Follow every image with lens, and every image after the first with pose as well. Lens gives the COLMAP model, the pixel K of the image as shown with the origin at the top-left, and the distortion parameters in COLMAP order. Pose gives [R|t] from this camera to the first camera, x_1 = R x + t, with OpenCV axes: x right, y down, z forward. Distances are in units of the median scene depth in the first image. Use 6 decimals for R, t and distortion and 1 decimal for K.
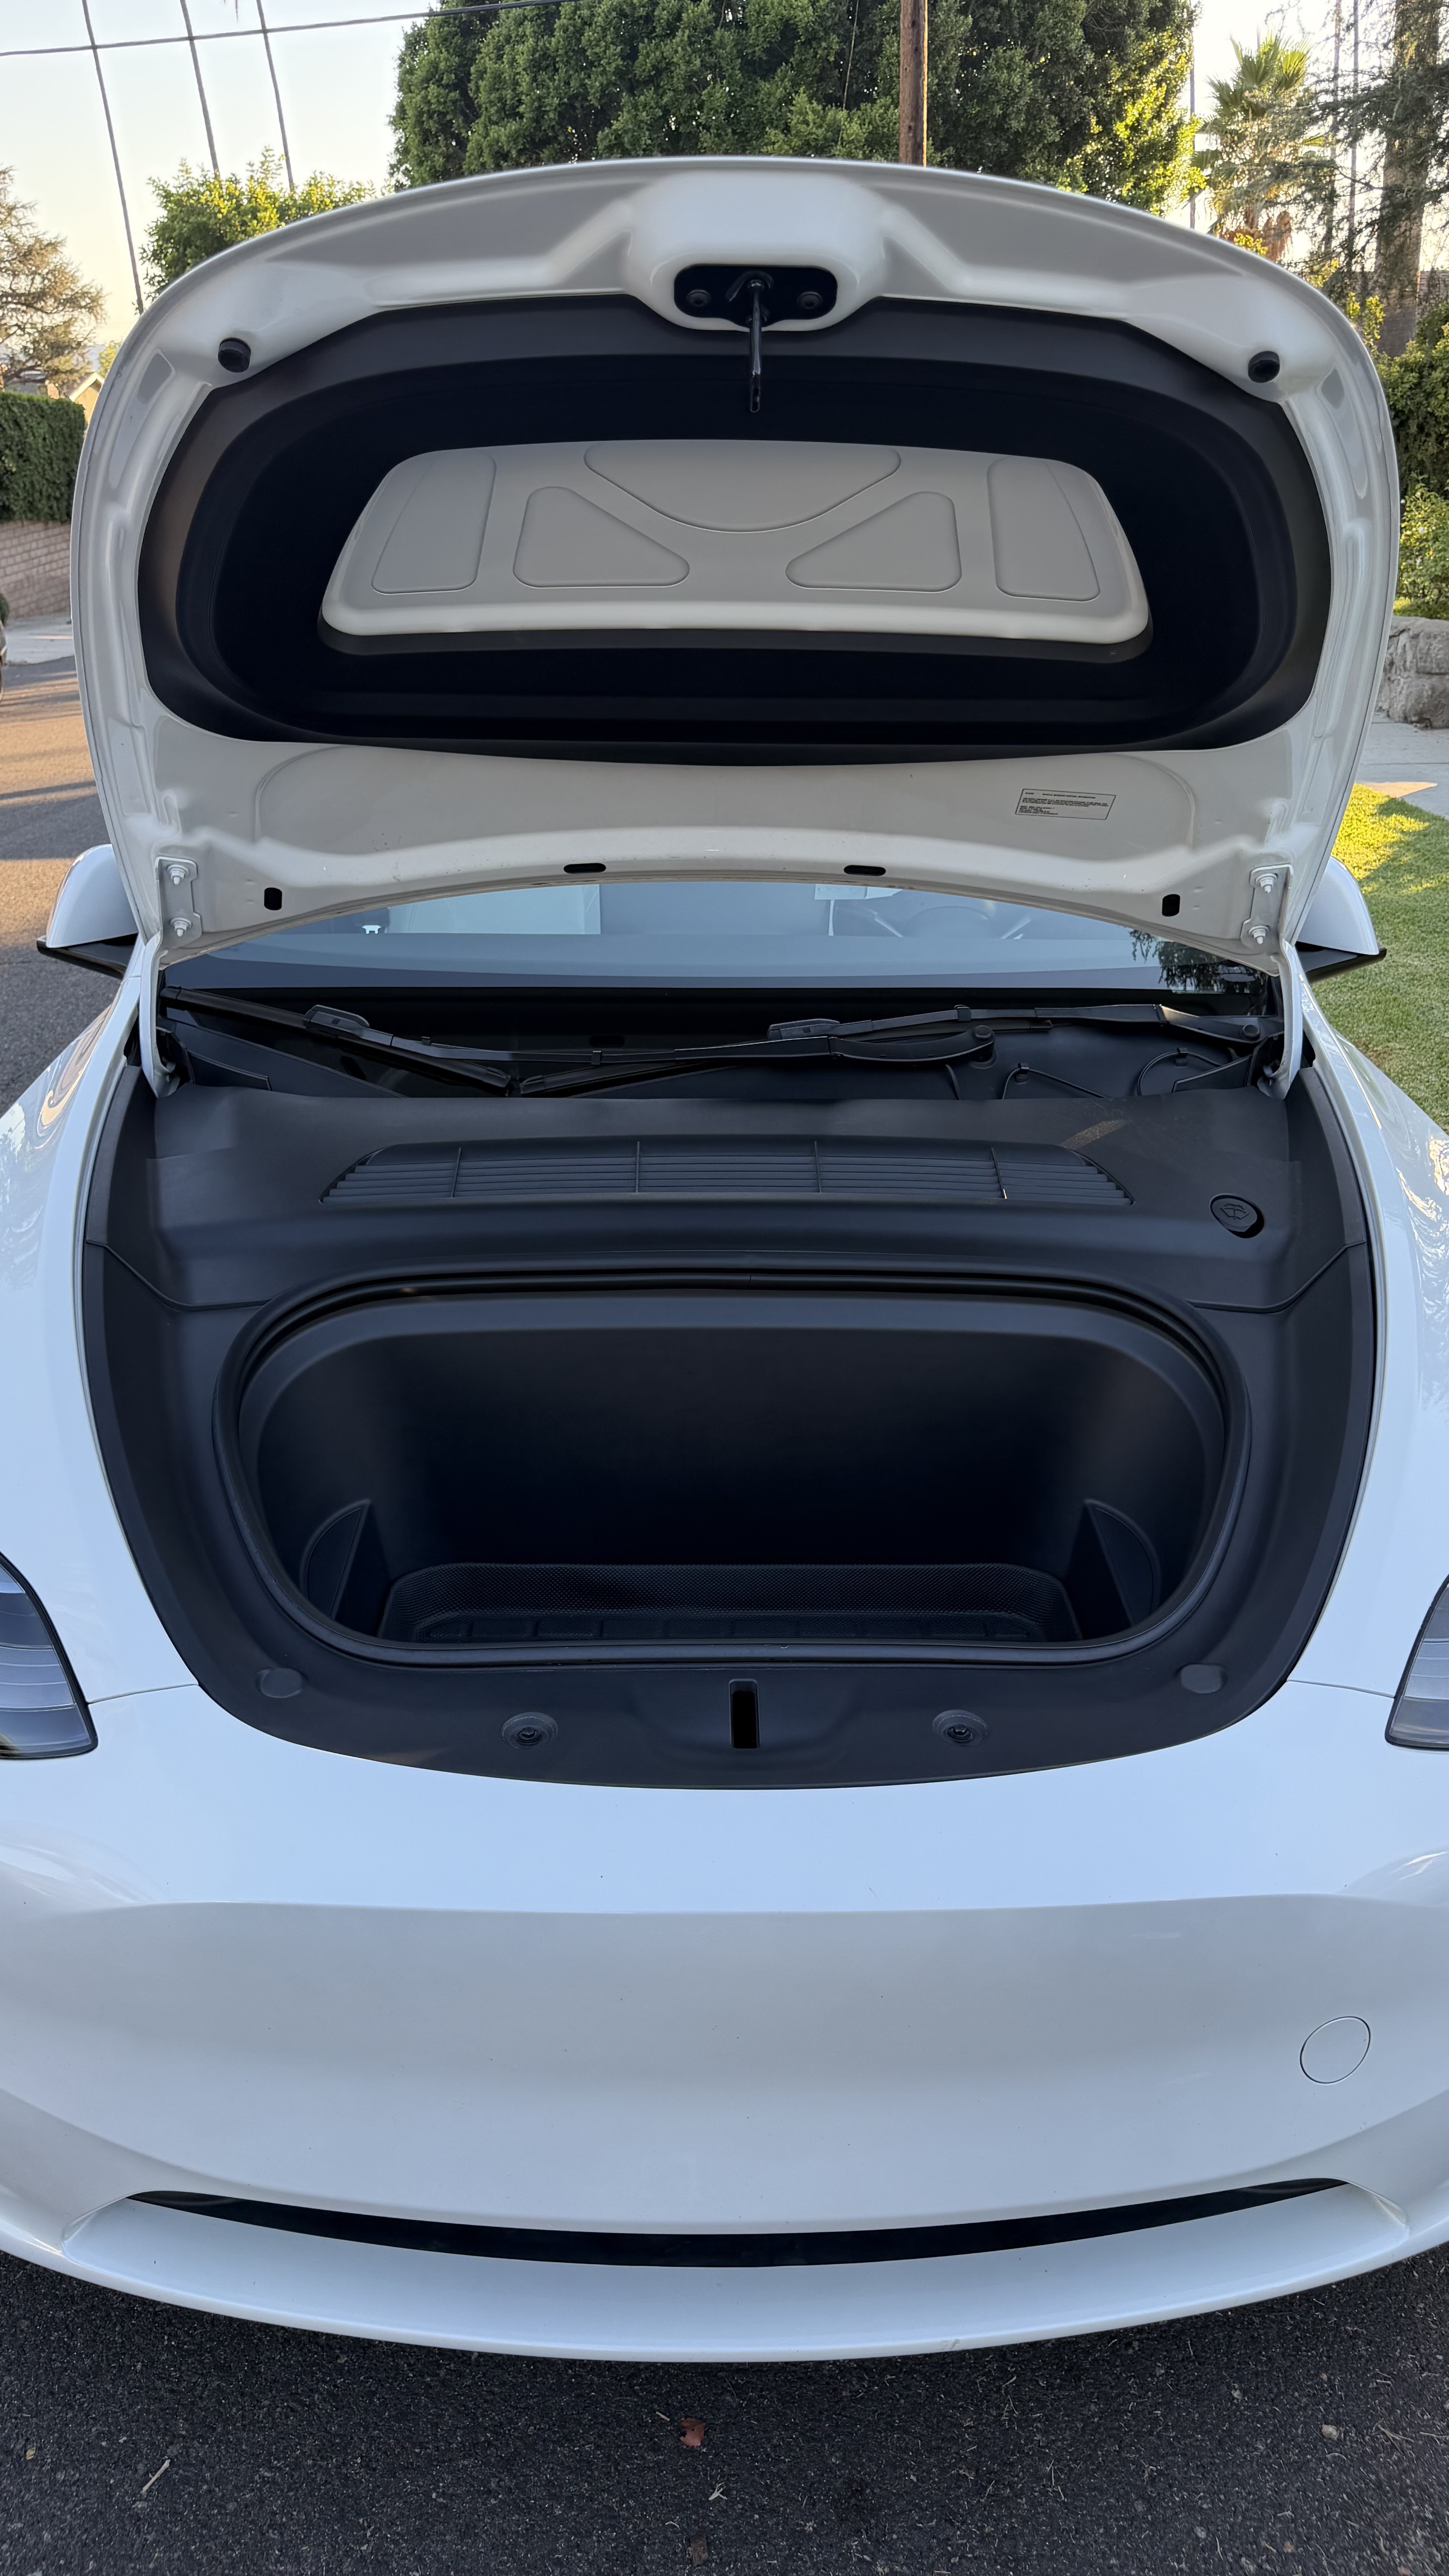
lens RADIAL K [[1787.5, 0, 724.5], [0, 1787.5, 1288.0], [0, 0, 1]] dist [0.022223, -0.046356]
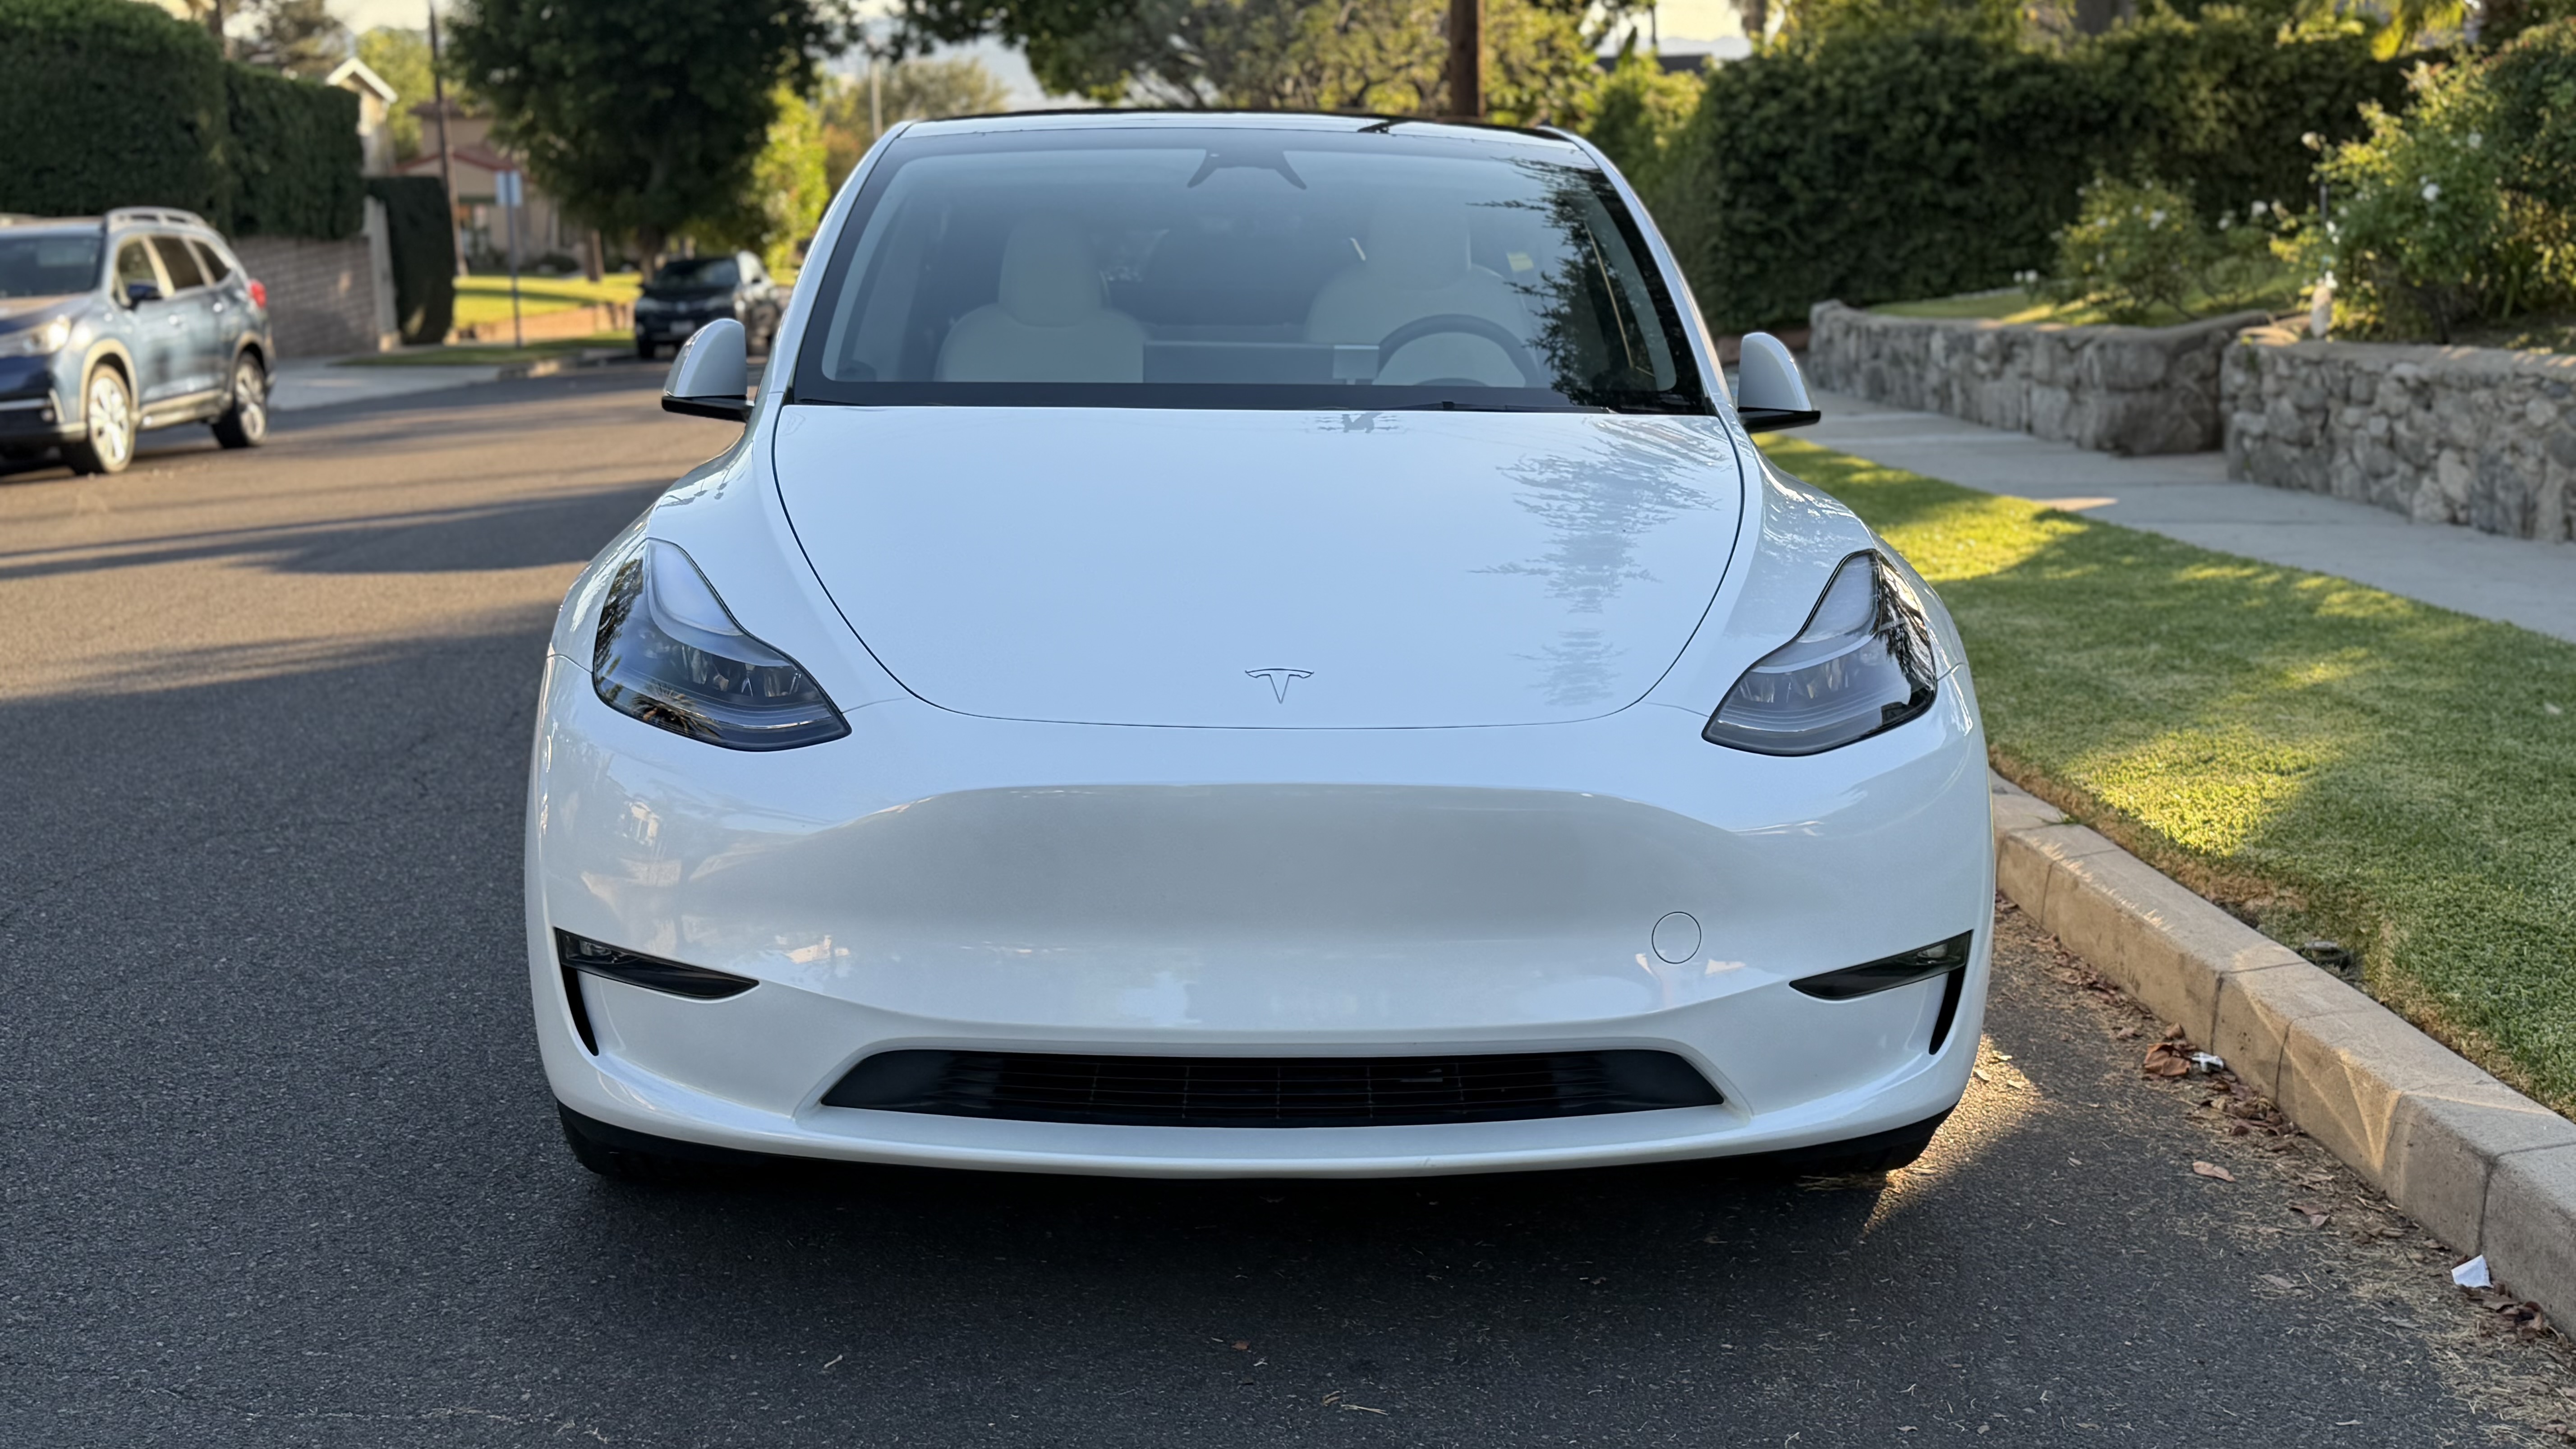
lens RADIAL K [[2740.9, 0, 1296.3], [0, 2740.9, 718.2], [0, 0, 1]] dist [0.230712, -0.552329]
pose [[0.999676, -0.000514, 0.025467, -0.002551], [0.006743, 0.969468, -0.245127, 0.060873], [-0.024564, 0.245219, 0.969156, -0.094127]]
